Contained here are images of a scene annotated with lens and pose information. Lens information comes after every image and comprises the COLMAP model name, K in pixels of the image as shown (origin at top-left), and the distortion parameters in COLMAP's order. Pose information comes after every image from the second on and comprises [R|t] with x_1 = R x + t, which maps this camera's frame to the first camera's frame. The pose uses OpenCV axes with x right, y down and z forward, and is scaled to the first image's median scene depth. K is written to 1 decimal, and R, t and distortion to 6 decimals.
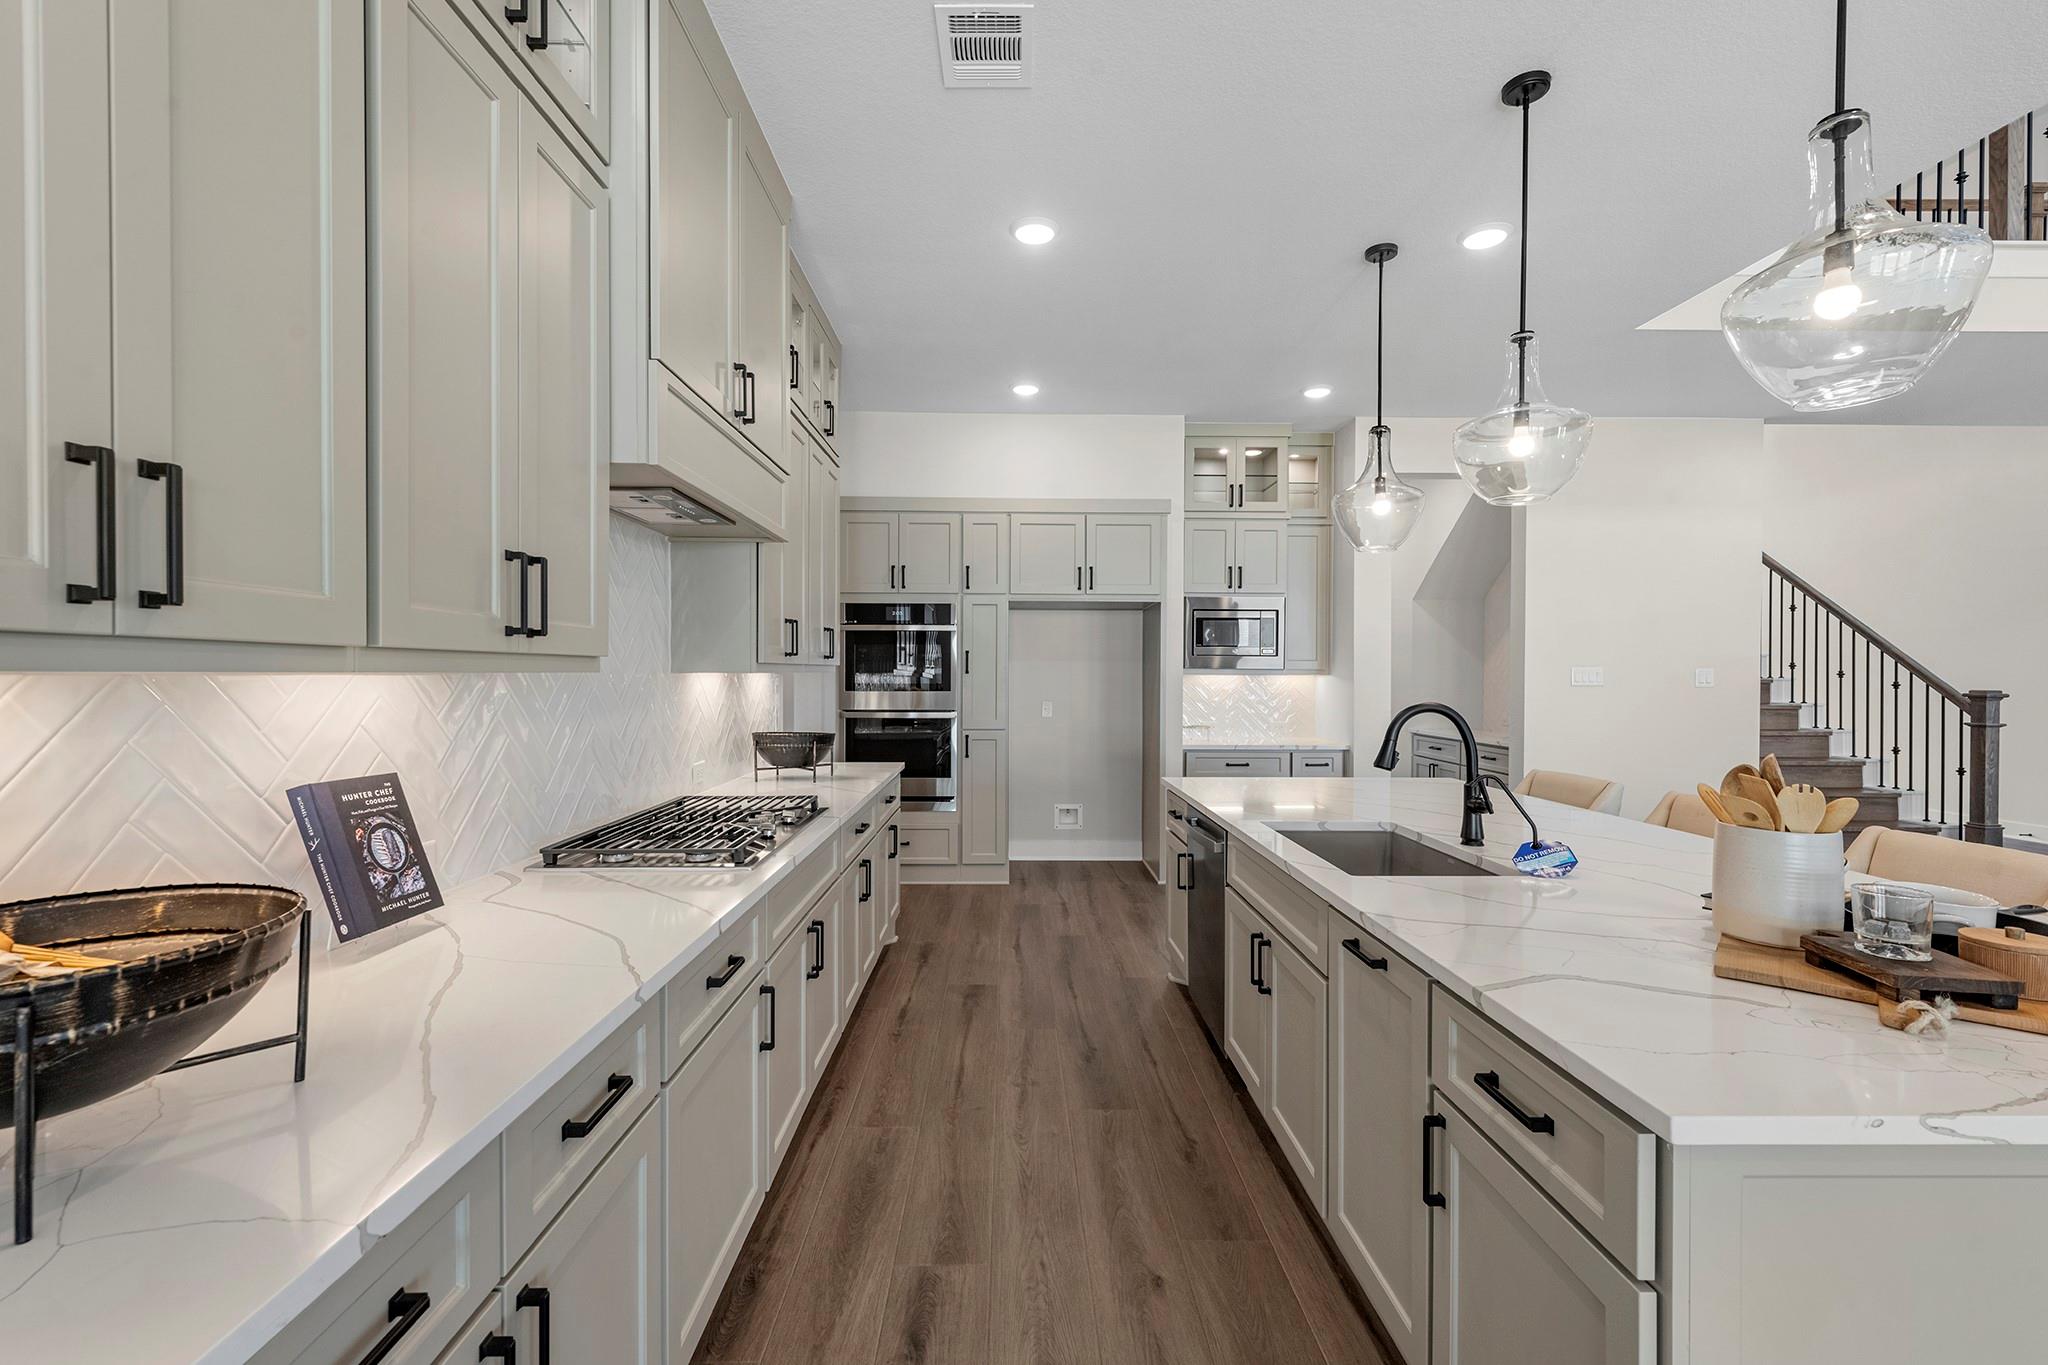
lens RADIAL K [[888.6, 0, 1021.2], [0, 888.6, 678.5], [0, 0, 1]] dist [0.012517, -0.001375]
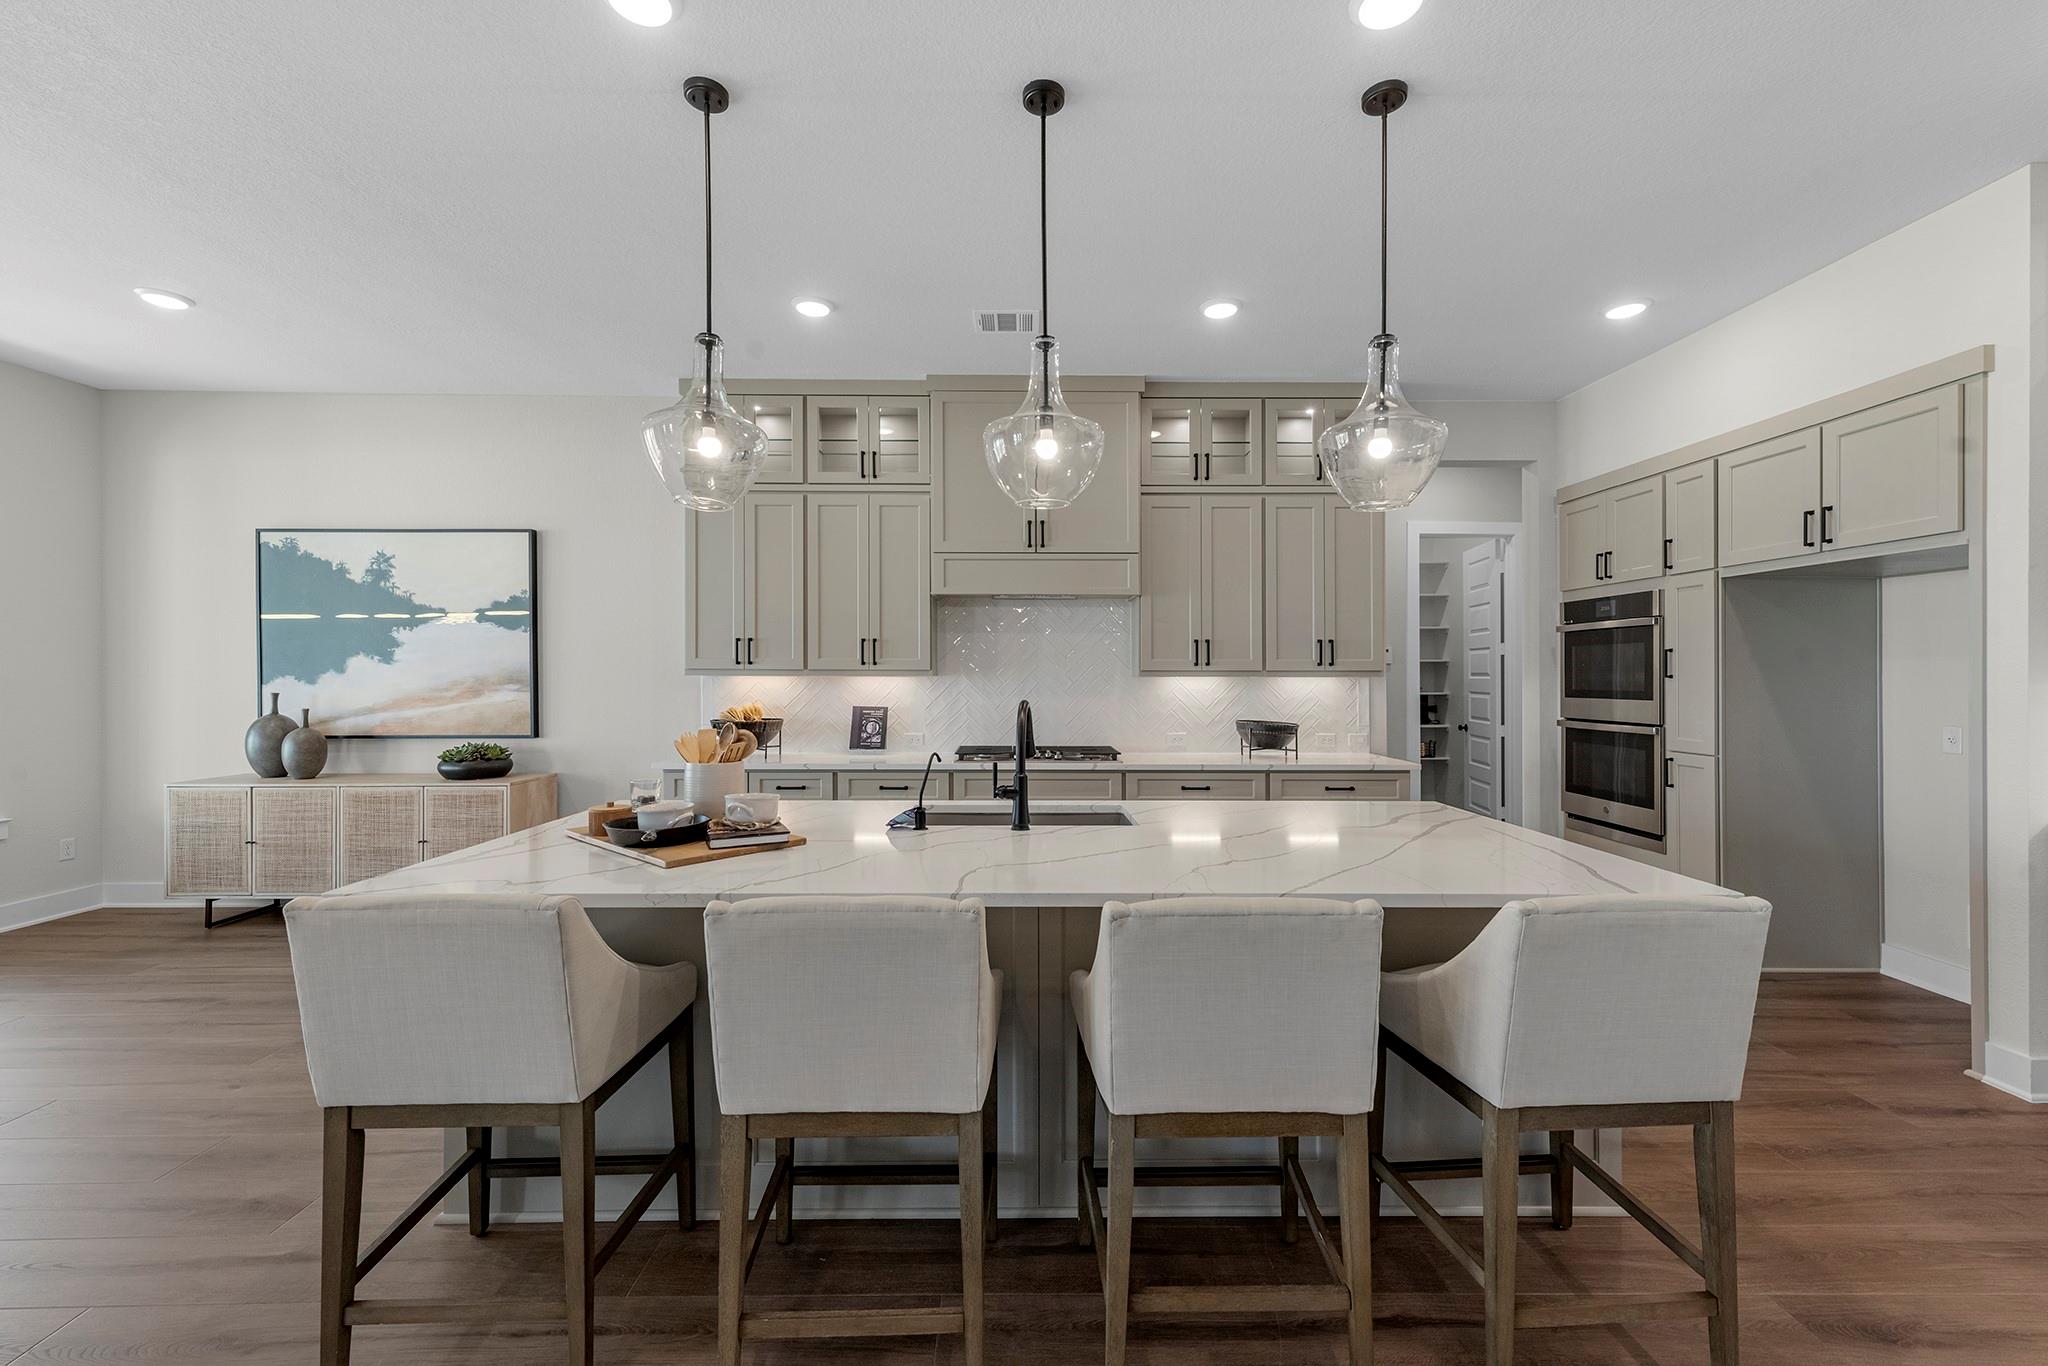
lens RADIAL K [[832.5, 0, 1031.5], [0, 832.5, 672.9], [0, 0, 1]] dist [0.005076, 0.000658]
pose [[-0.000279, -0.007061, -0.999975, 0.667568], [-0.009228, 0.999933, -0.007058, 0.000168], [0.999957, 0.009226, -0.000344, 0.442533]]
